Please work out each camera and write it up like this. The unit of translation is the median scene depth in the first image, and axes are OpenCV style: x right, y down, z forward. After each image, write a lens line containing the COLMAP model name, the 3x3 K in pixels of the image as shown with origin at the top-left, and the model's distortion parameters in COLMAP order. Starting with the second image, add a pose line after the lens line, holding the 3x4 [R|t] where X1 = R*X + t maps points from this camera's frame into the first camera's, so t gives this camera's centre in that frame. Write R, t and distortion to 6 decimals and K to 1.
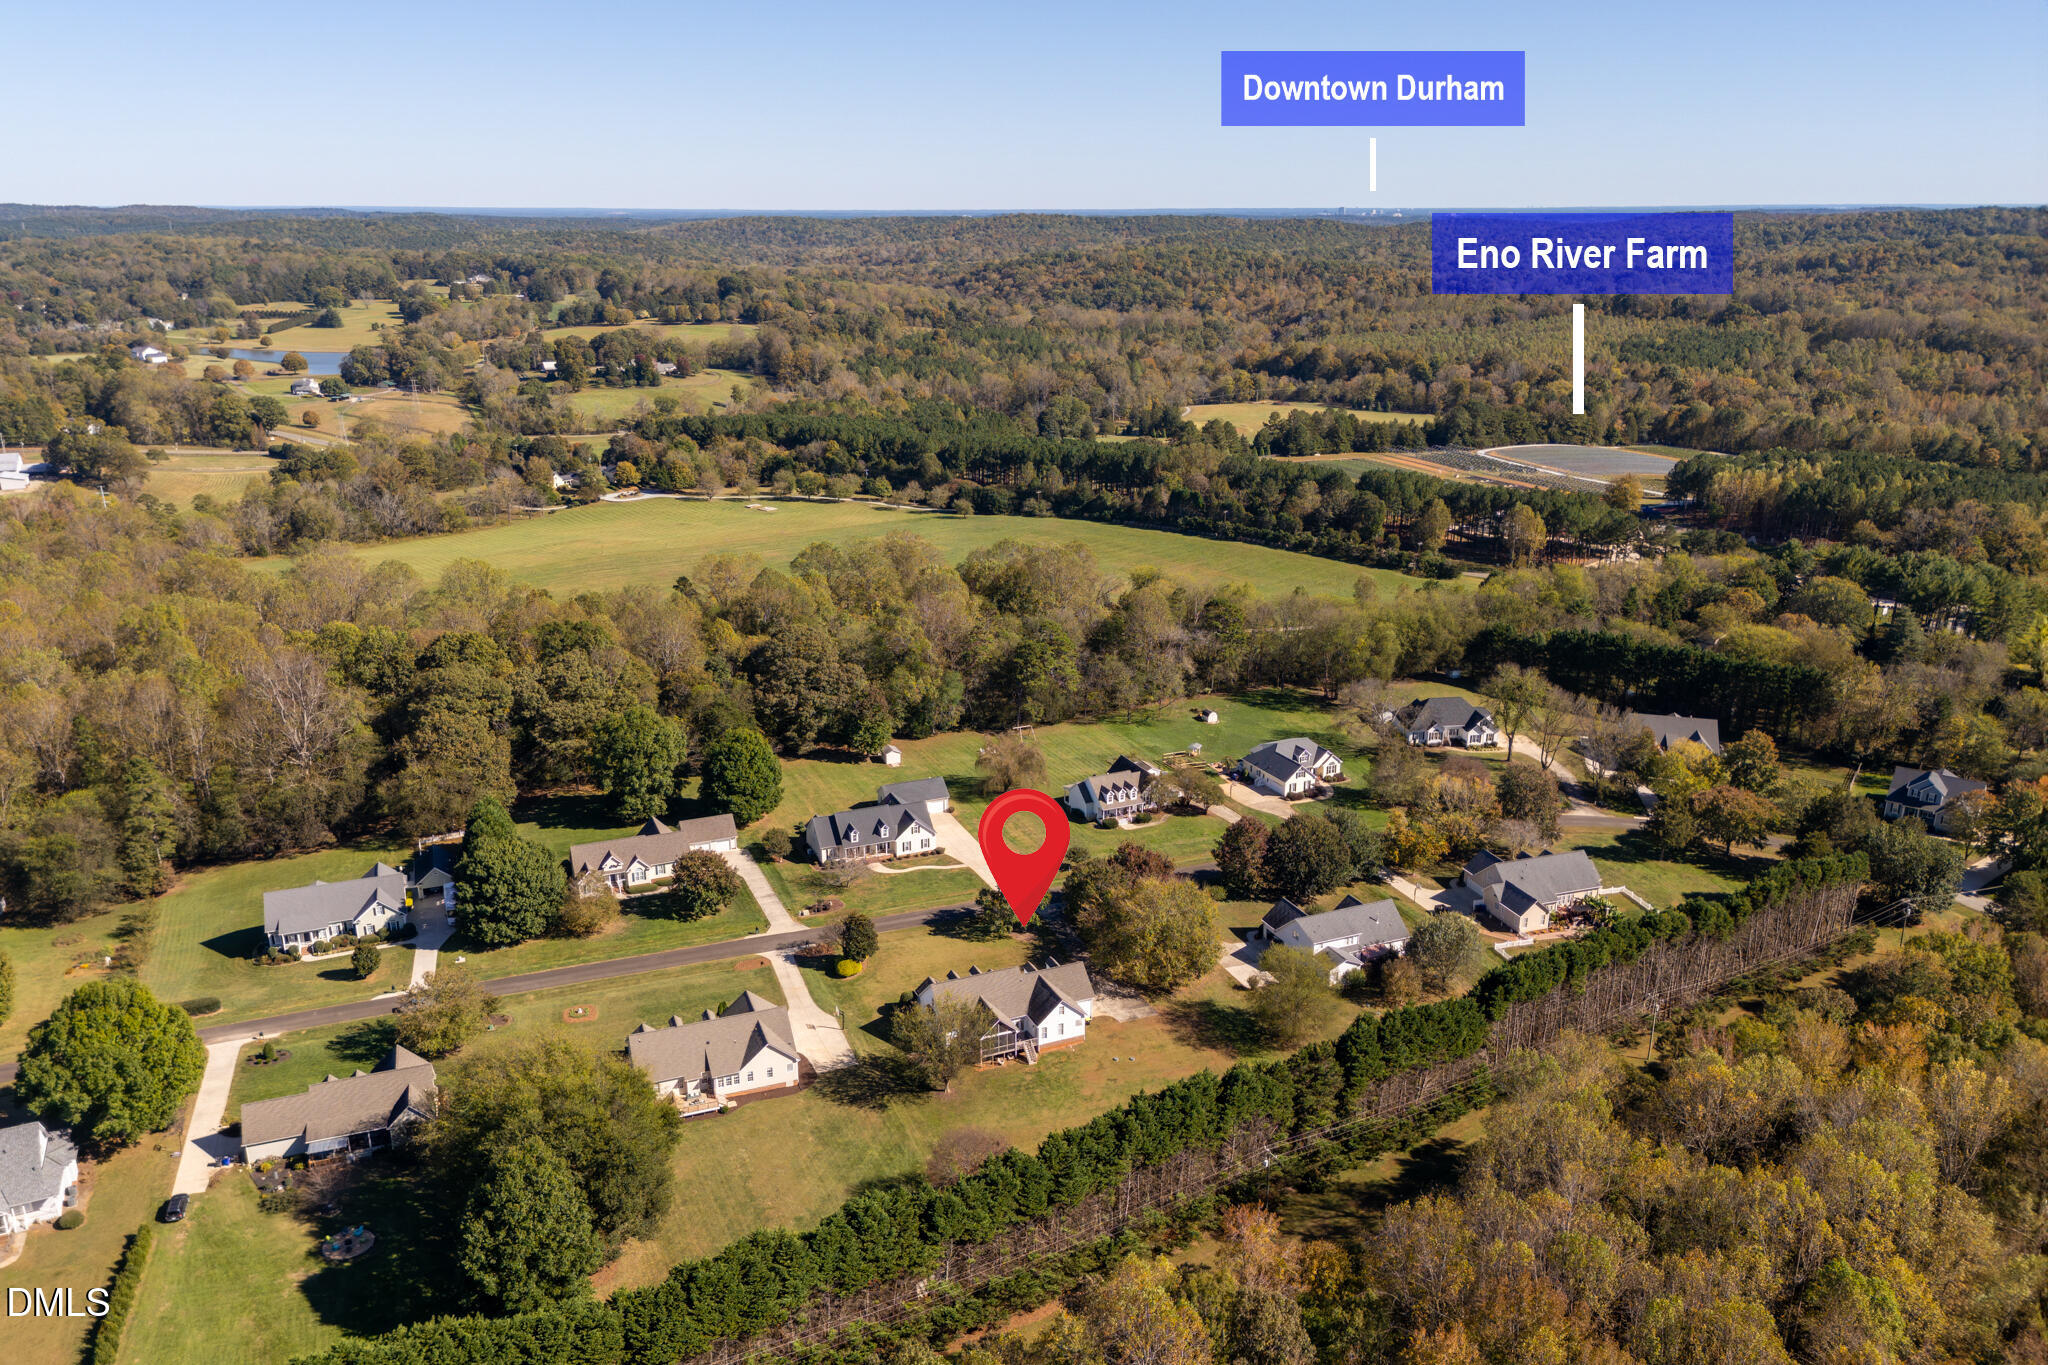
lens RADIAL K [[1537.8, 0, 1029.6], [0, 1537.8, 741.4], [0, 0, 1]] dist [0.115399, -0.119178]
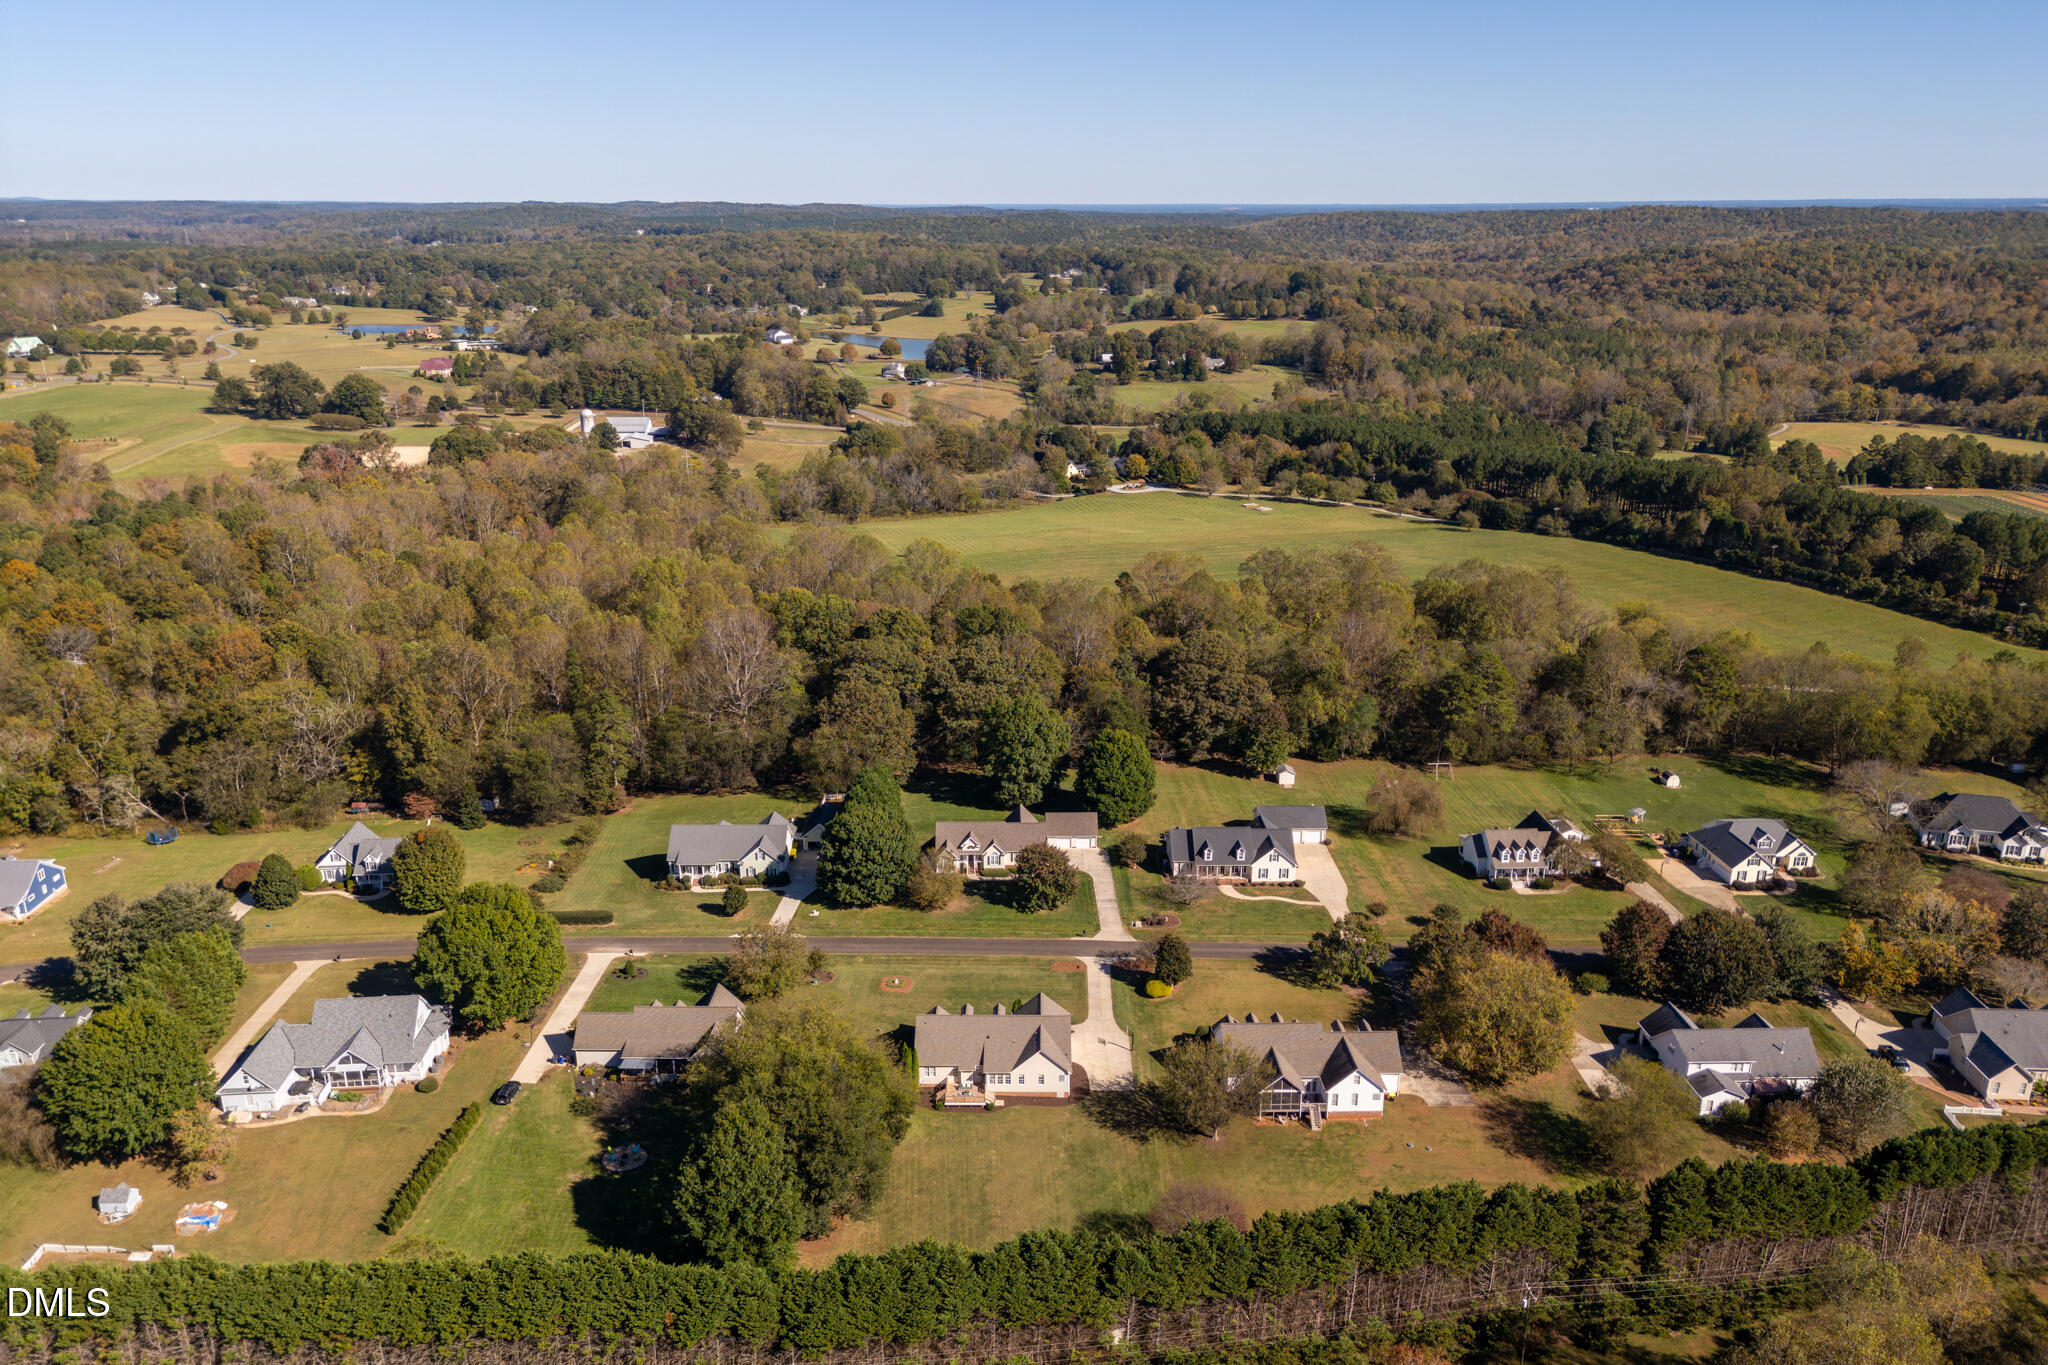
lens RADIAL K [[1537.8, 0, 1029.6], [0, 1537.8, 741.4], [0, 0, 1]] dist [0.115399, -0.119178]
pose [[0.929962, 0.125579, -0.345543, 0.098875], [-0.124474, 0.991896, 0.025484, -0.017847], [0.345943, 0.019312, 0.938057, 0.045845]]
